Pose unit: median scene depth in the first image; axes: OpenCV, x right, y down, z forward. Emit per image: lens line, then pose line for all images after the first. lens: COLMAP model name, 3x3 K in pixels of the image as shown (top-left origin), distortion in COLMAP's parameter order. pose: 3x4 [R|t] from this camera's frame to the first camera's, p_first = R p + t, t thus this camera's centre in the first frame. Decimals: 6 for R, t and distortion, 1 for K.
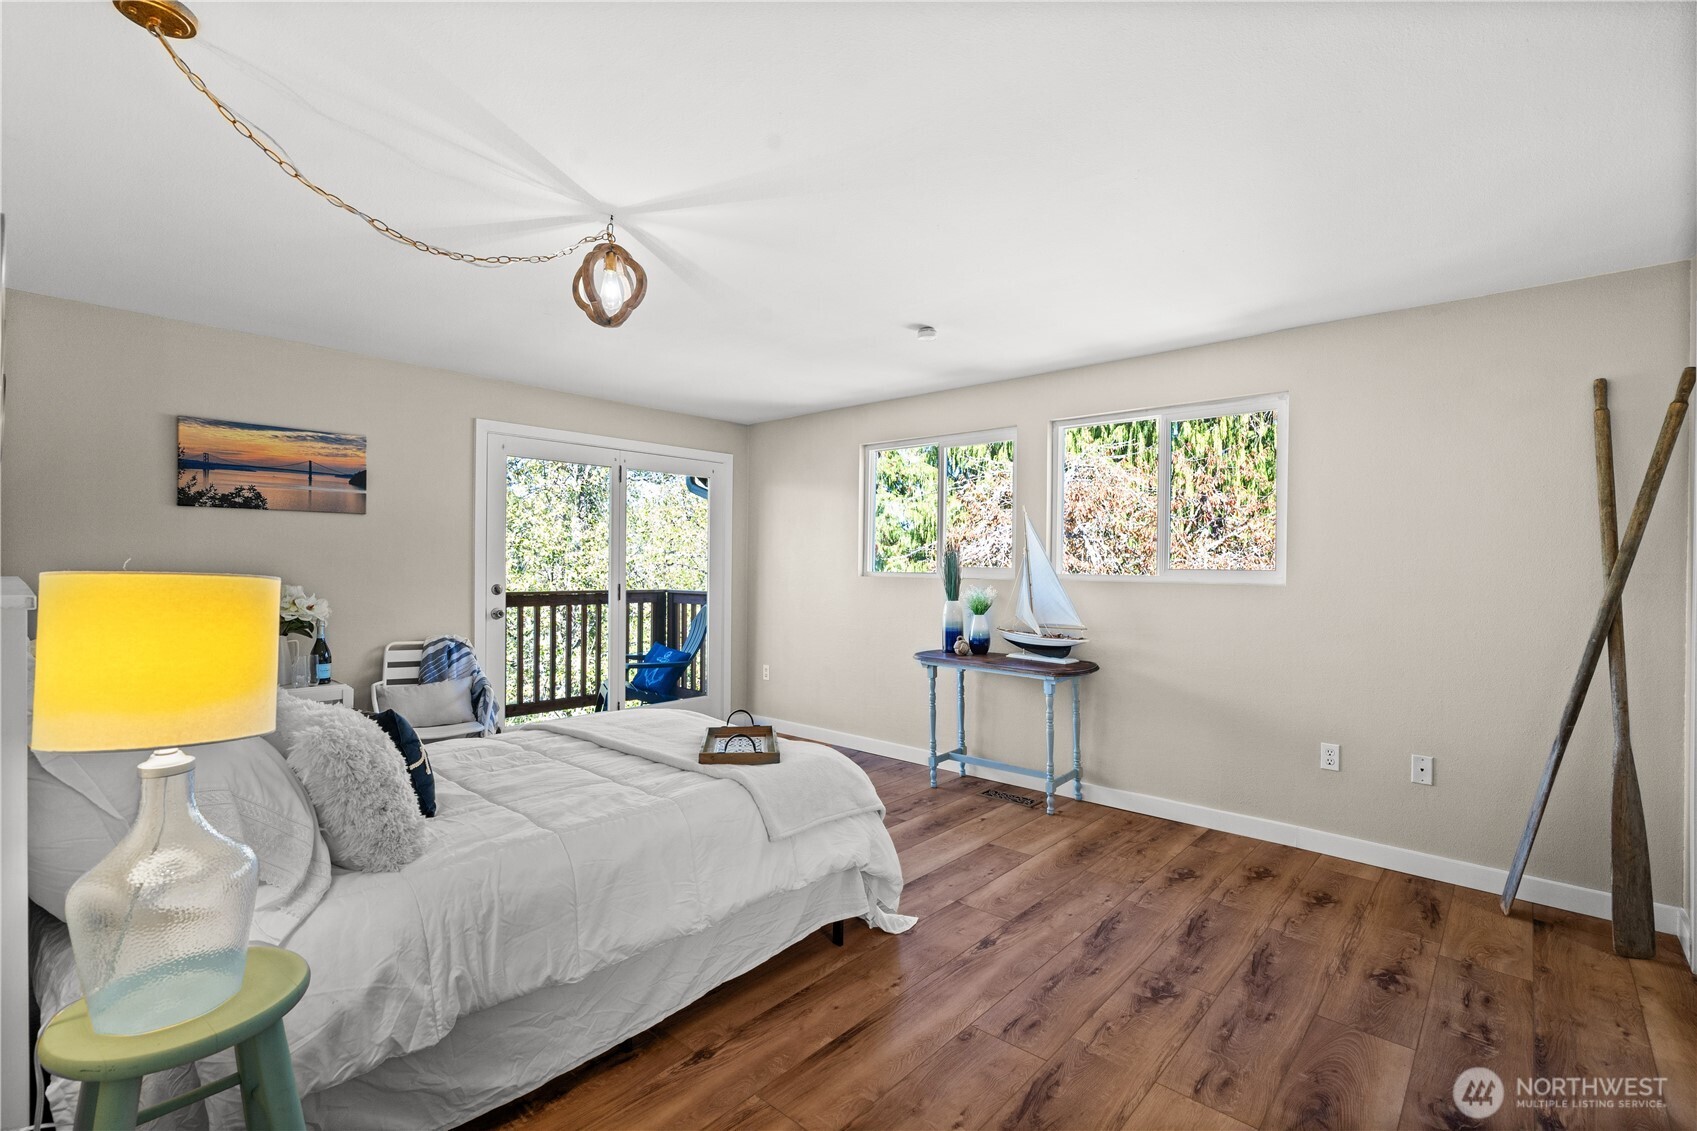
lens RADIAL K [[768.9, 0, 845.6], [0, 768.9, 570.9], [0, 0, 1]] dist [-0.001295, -0.000165]
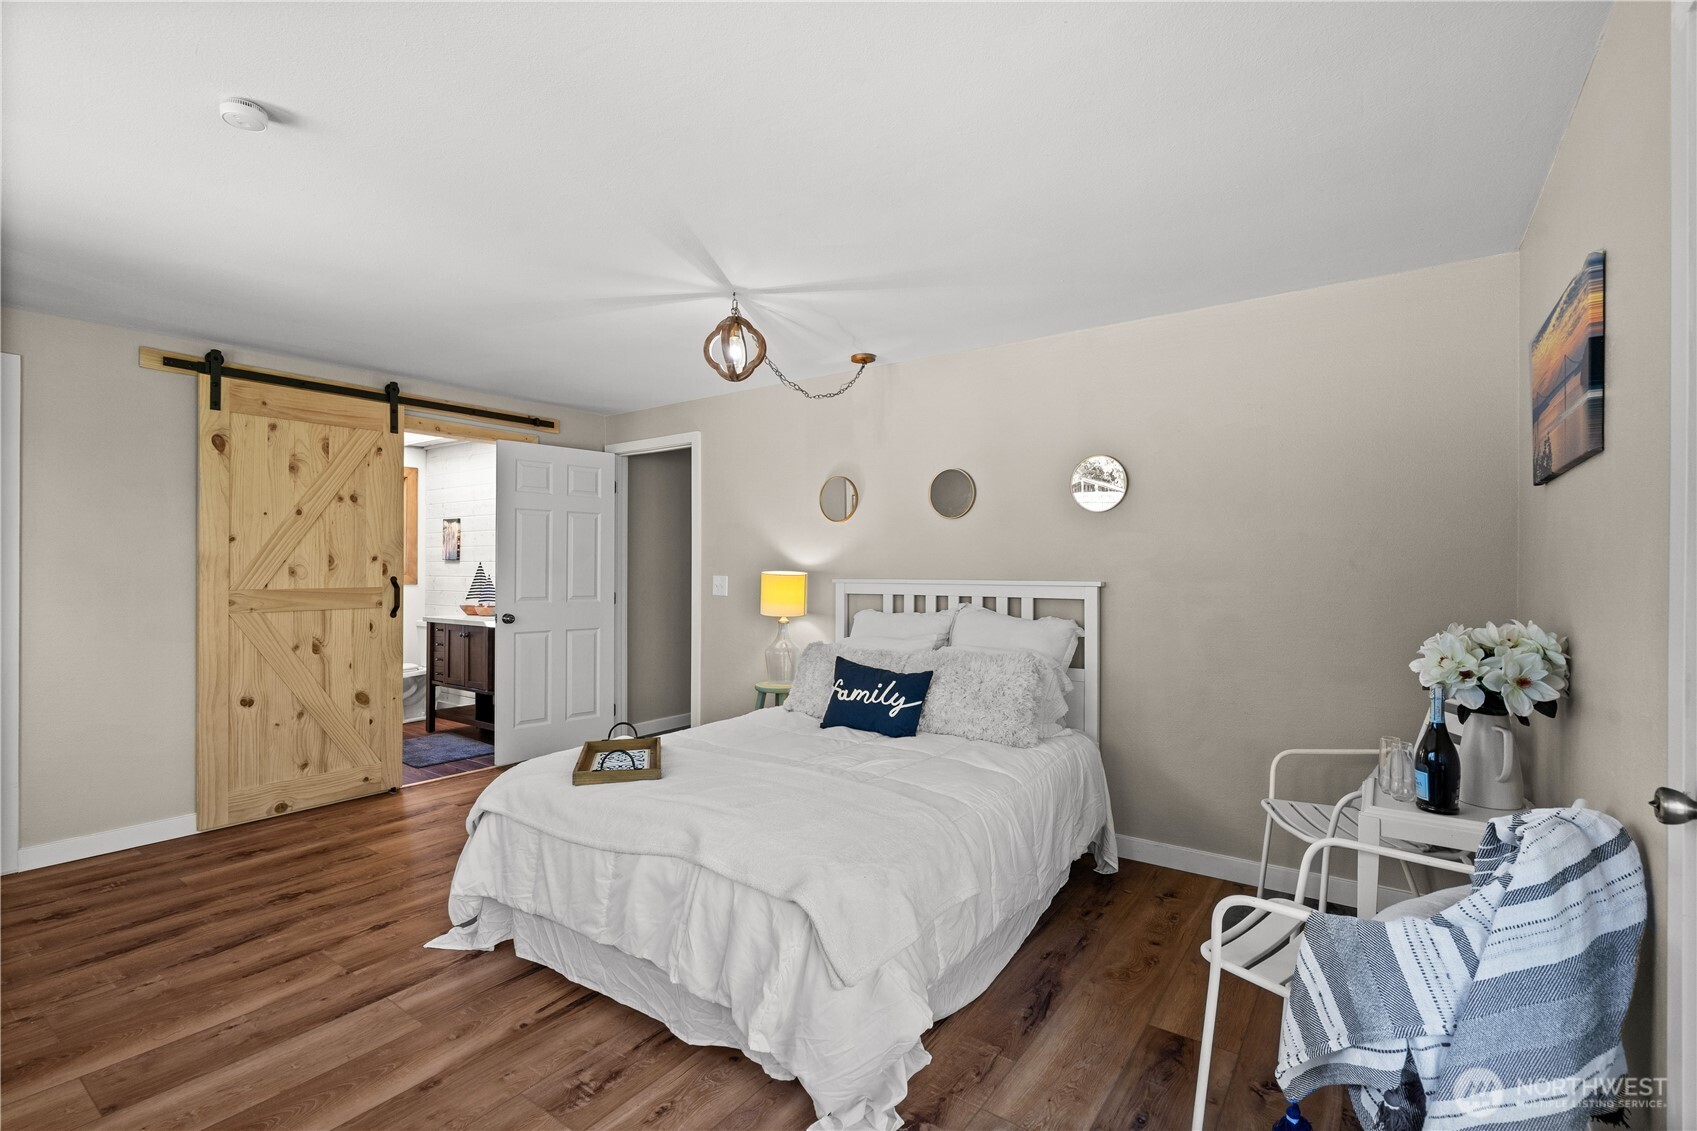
lens RADIAL K [[768.9, 0, 848.4], [0, 768.9, 574.2], [0, 0, 1]] dist [-0.001295, -0.000165]
pose [[-0.991830, -0.010989, -0.127096, -0.311768], [-0.011692, 0.999920, 0.004791, -0.014662], [0.127033, 0.006237, -0.991879, 2.093887]]
